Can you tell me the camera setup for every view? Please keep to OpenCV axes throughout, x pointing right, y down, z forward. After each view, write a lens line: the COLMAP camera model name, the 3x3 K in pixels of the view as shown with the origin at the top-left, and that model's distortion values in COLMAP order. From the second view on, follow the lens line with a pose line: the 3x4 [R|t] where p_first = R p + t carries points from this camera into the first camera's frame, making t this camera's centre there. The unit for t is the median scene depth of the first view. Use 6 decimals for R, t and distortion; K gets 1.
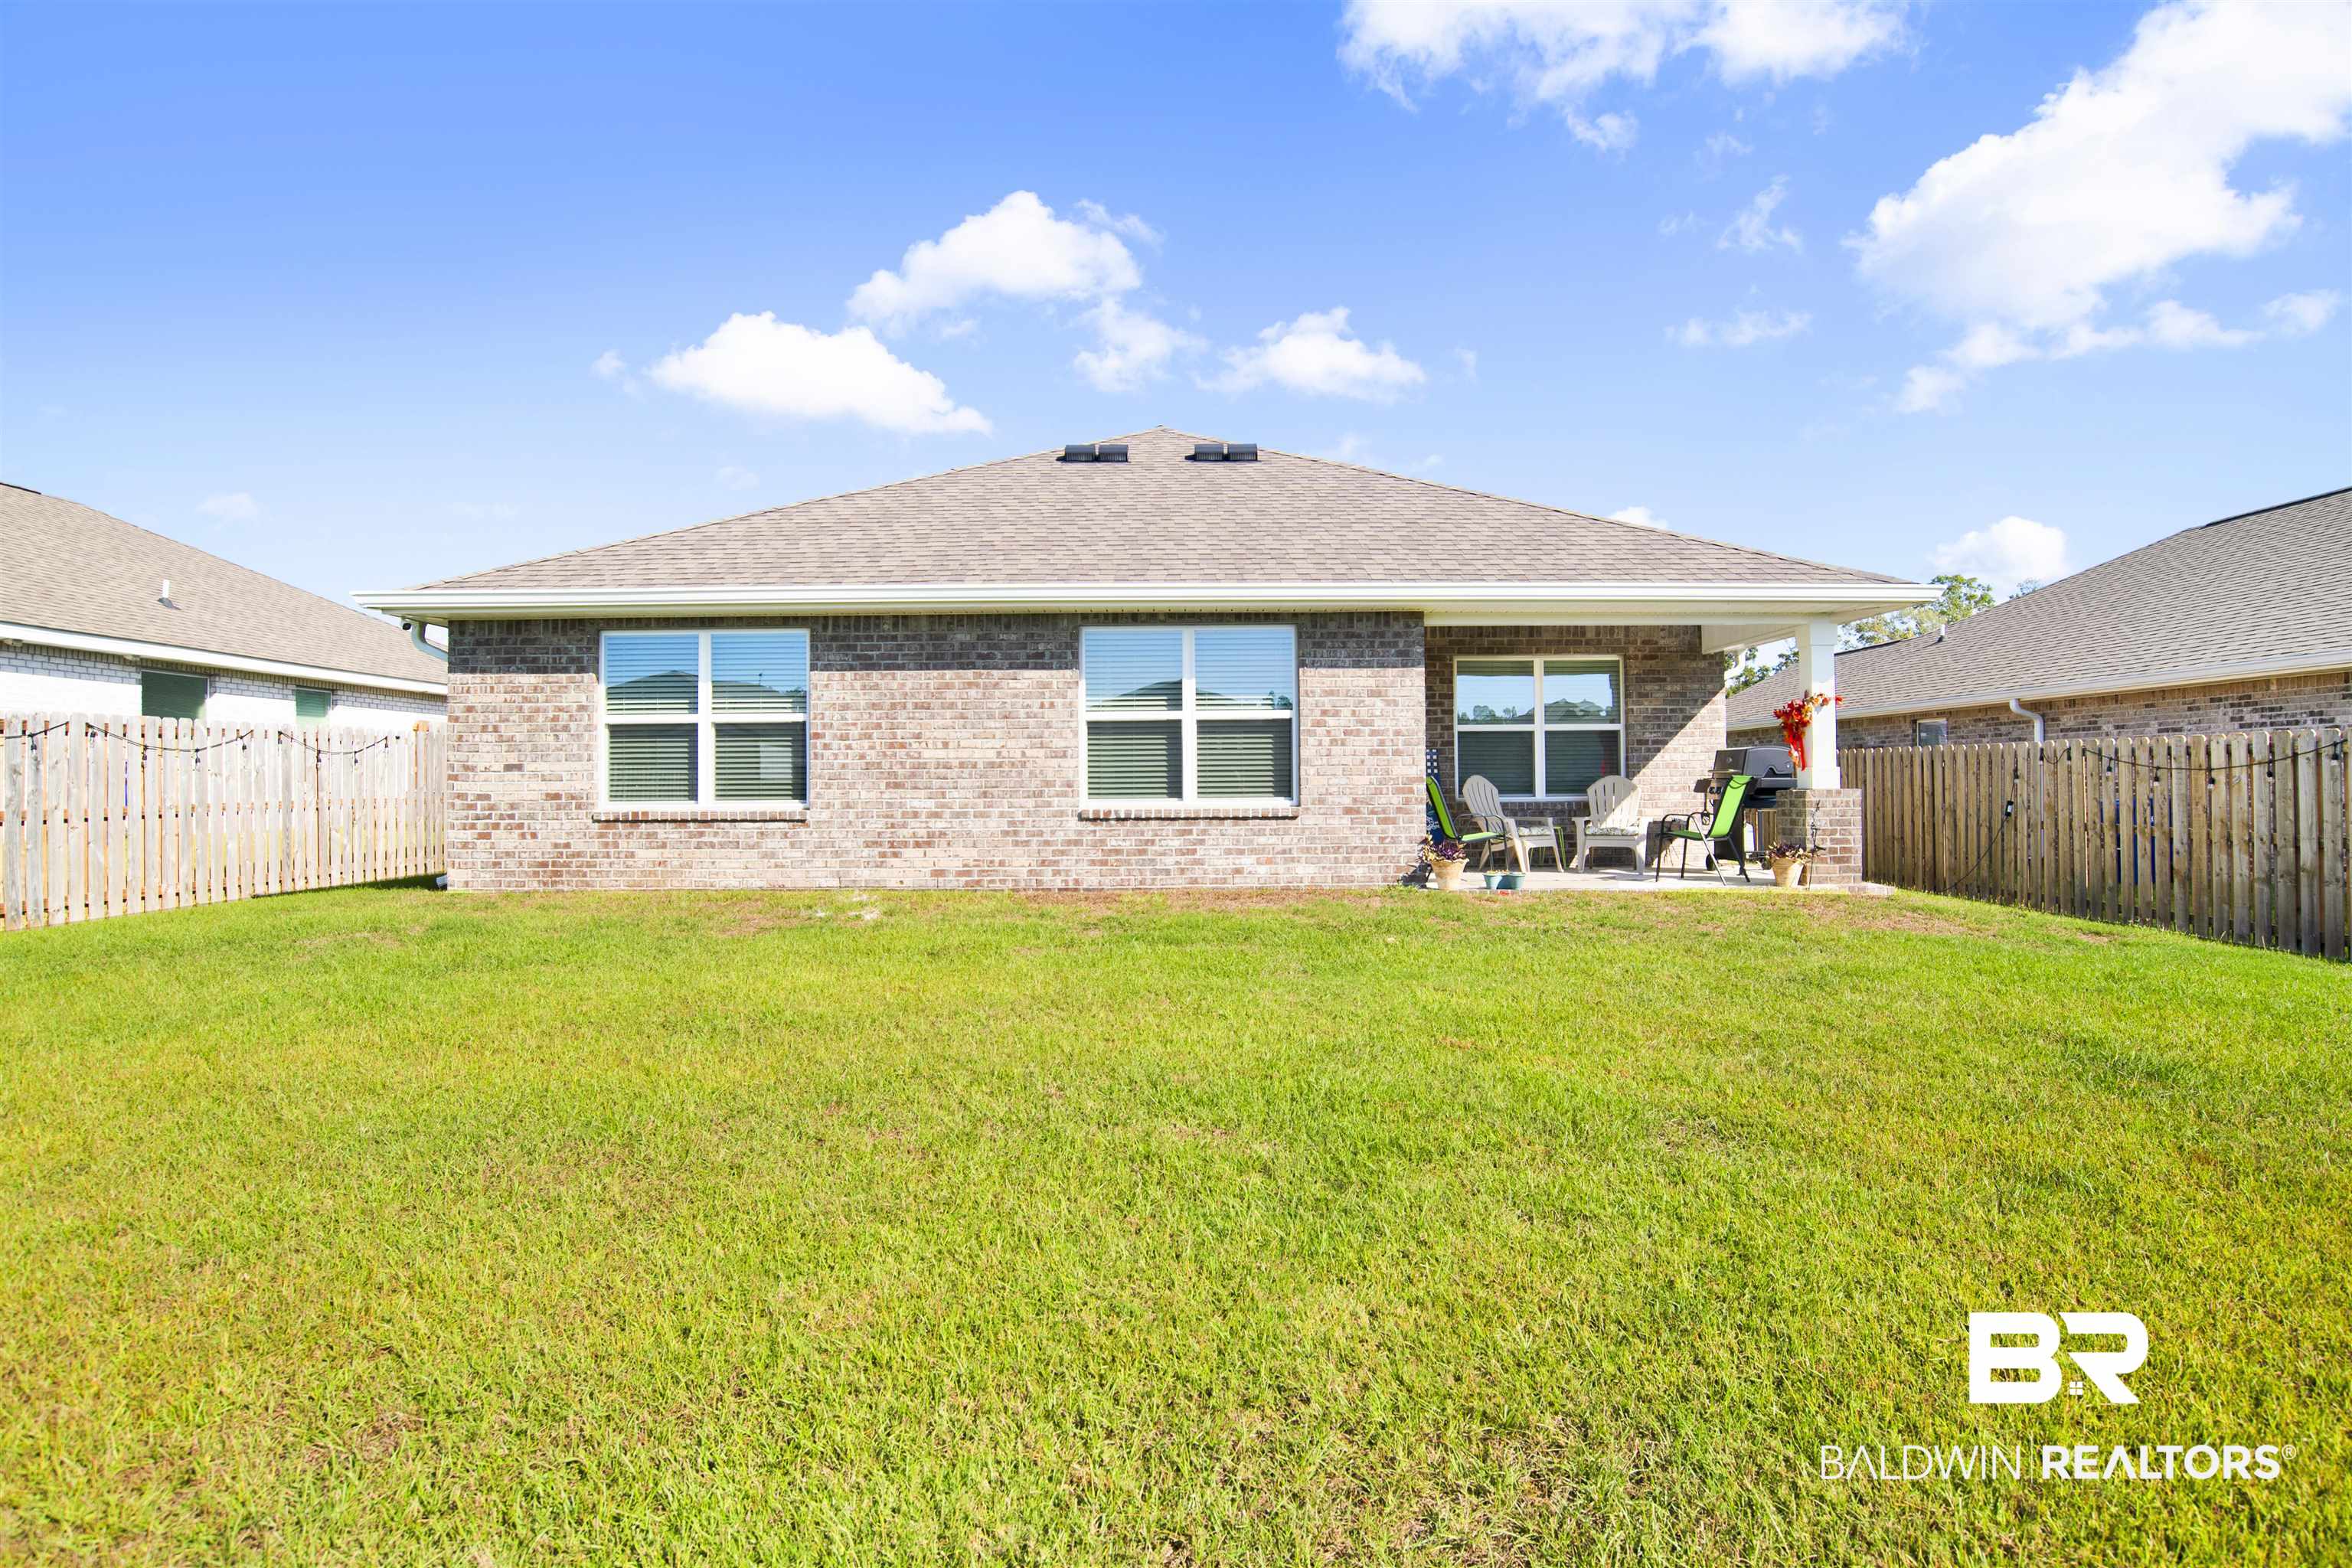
lens RADIAL K [[1245.0, 0, 1178.8], [0, 1245.0, 770.0], [0, 0, 1]] dist [-0.019181, 0.004965]
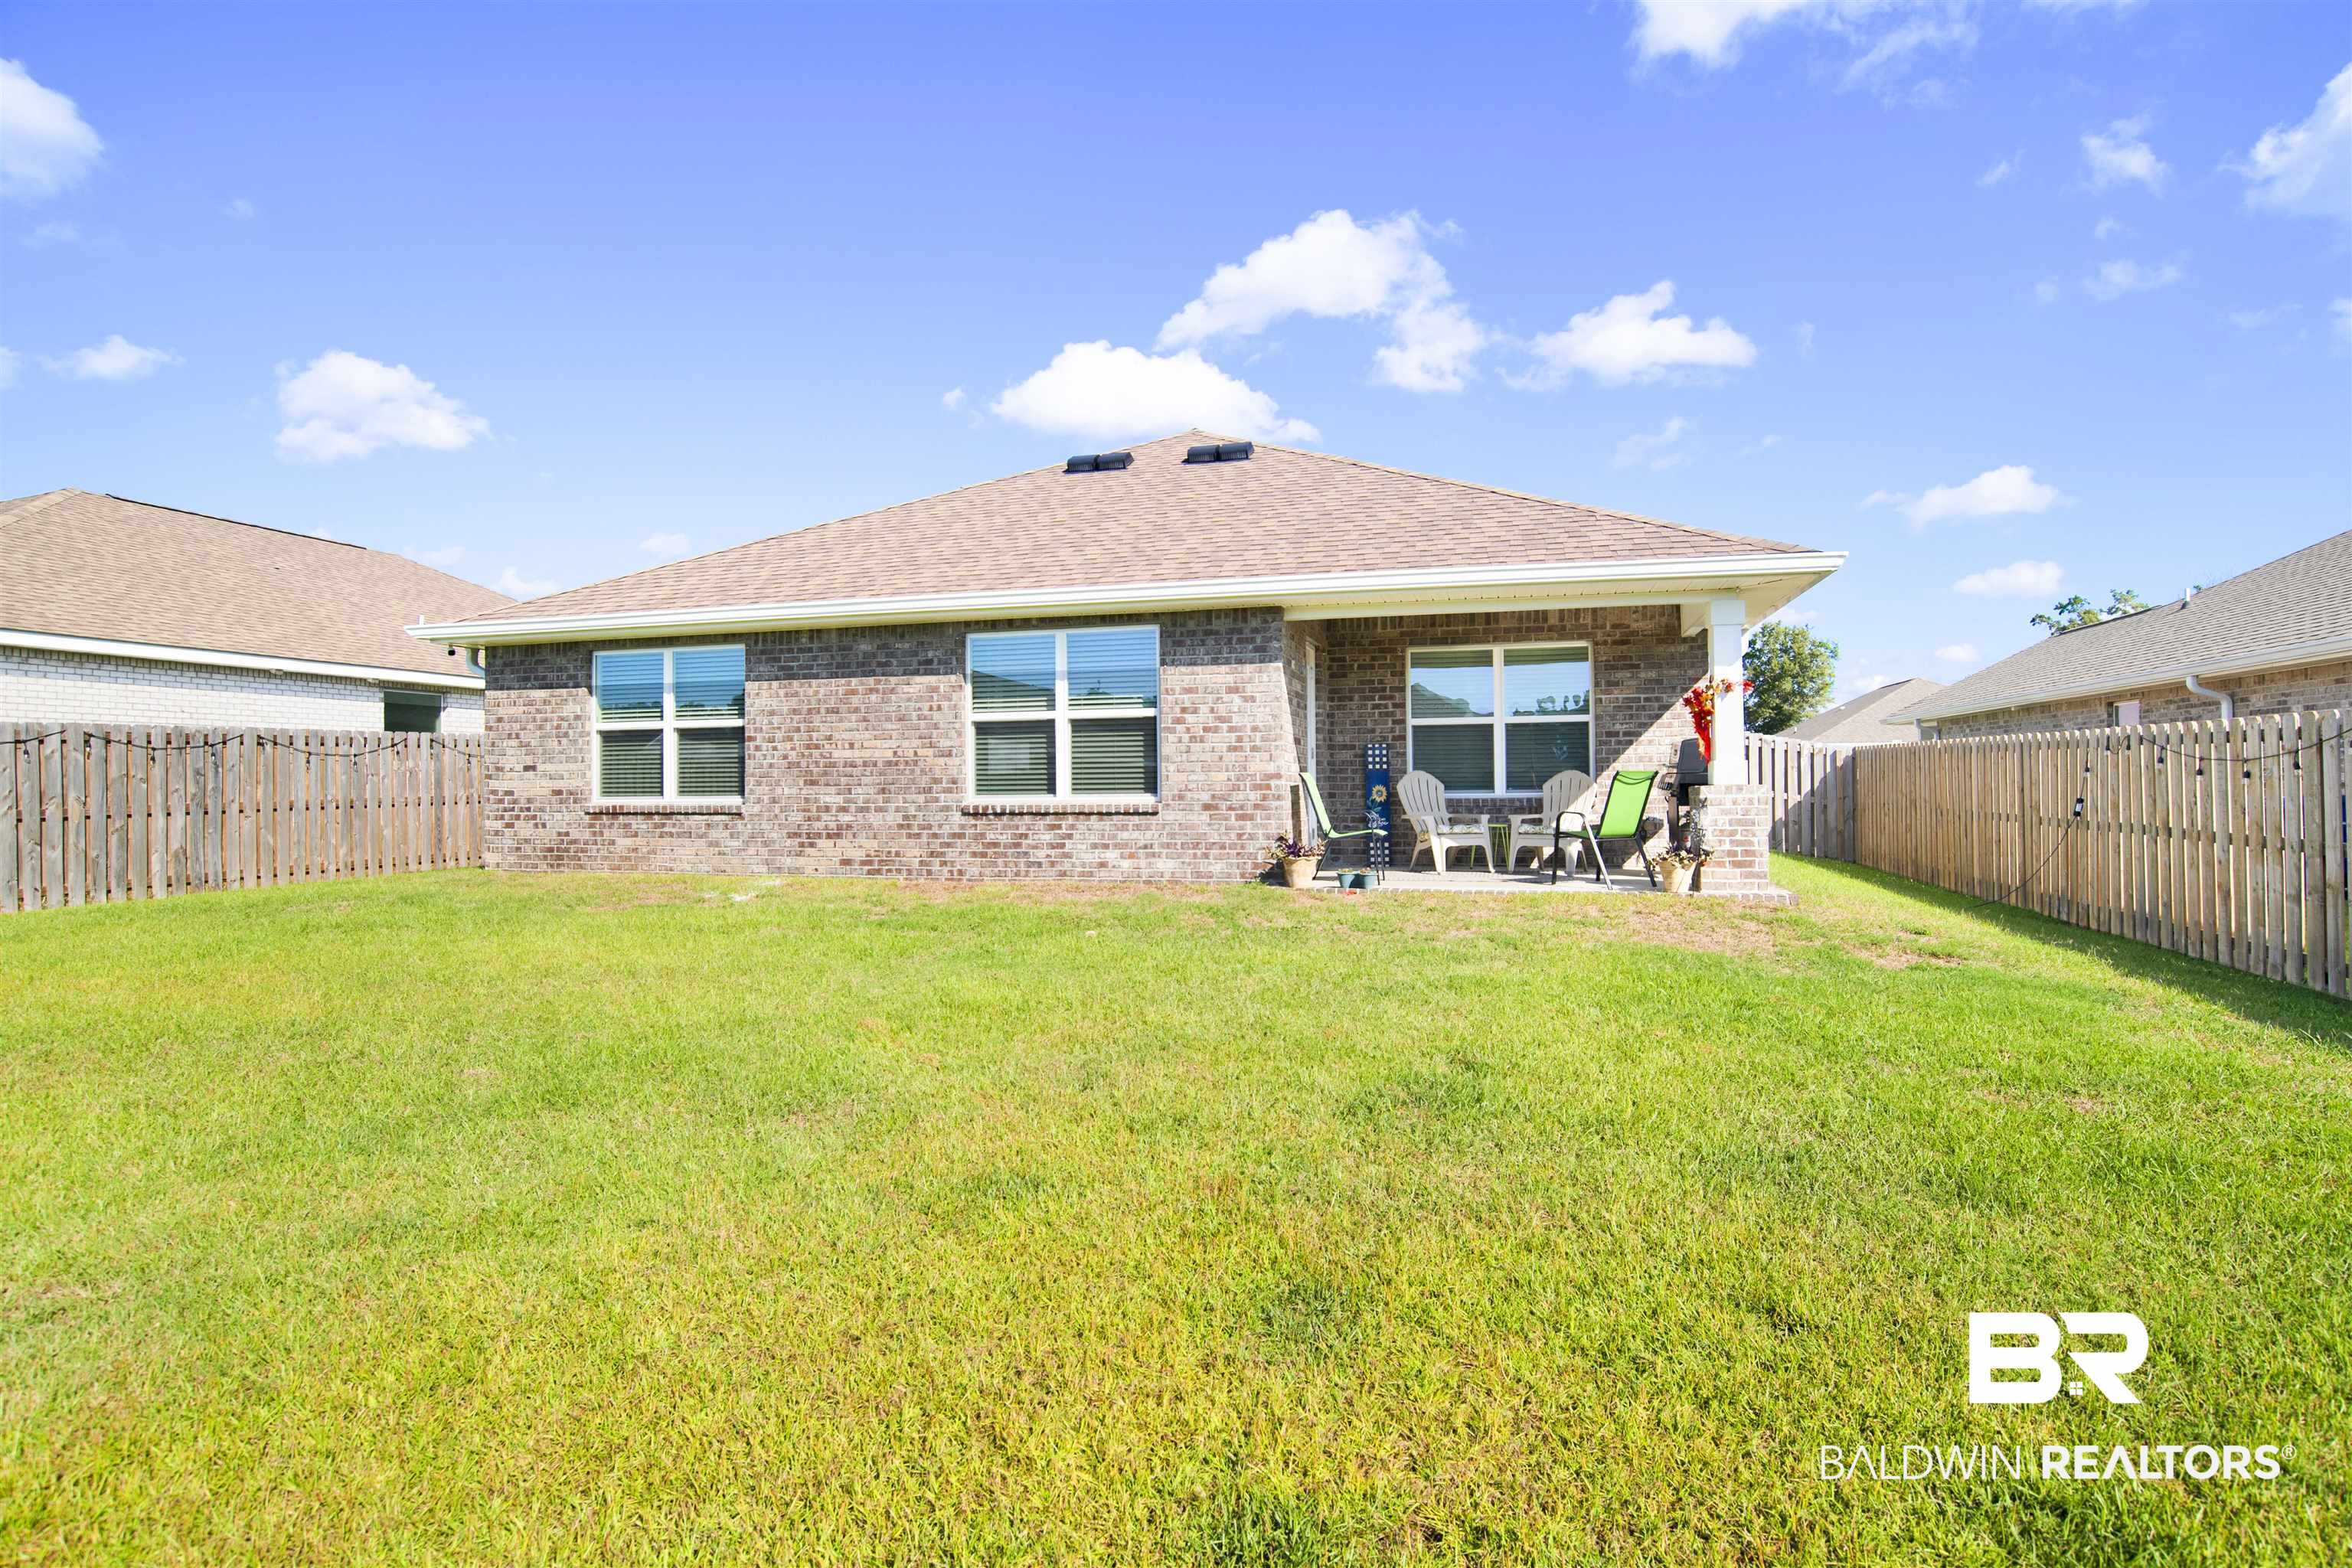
lens RADIAL K [[1245.0, 0, 1181.6], [0, 1245.0, 768.7], [0, 0, 1]] dist [-0.019181, 0.004965]
pose [[0.961615, -0.004853, -0.274359, 0.391978], [0.005482, 0.999984, 0.001526, 0.000140], [0.274348, -0.002971, 0.961626, 0.024913]]
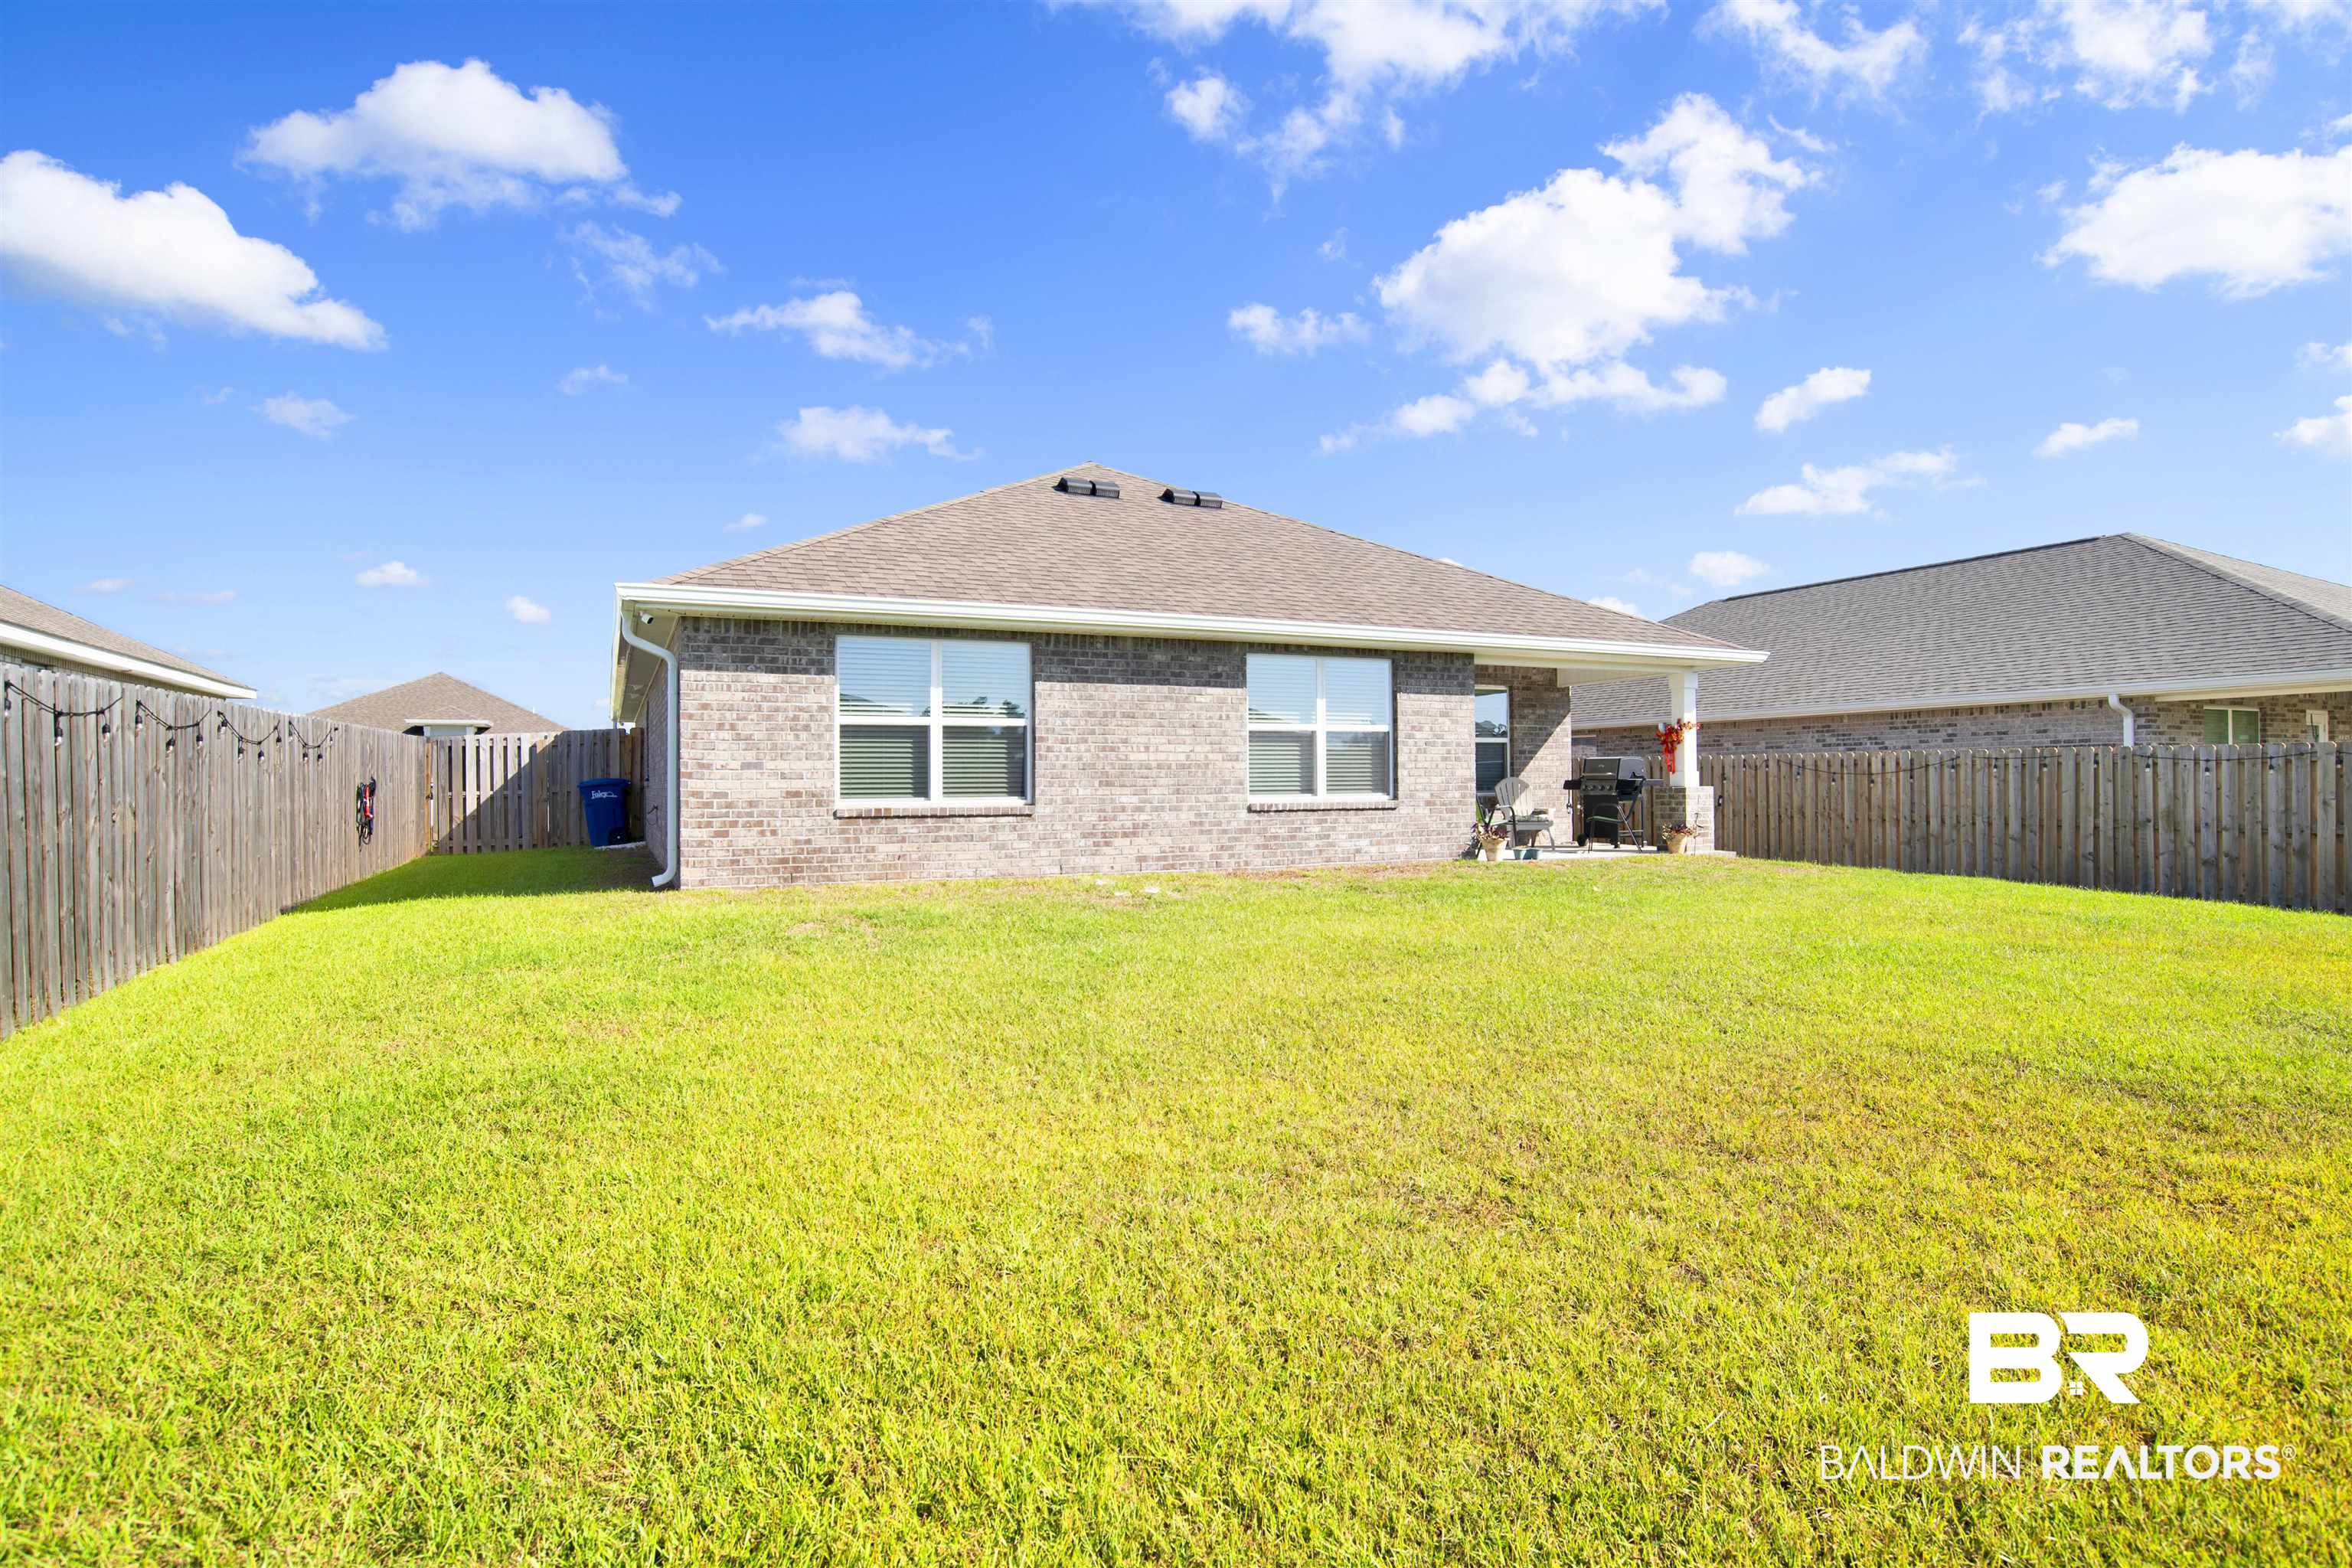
lens RADIAL K [[1245.0, 0, 1212.6], [0, 1245.0, 778.5], [0, 0, 1]] dist [-0.019181, 0.004965]
pose [[0.896000, 0.002335, 0.444048, -0.647730], [-0.005305, 0.999971, 0.005446, 0.000946], [-0.444023, -0.007235, 0.895986, -0.072782]]
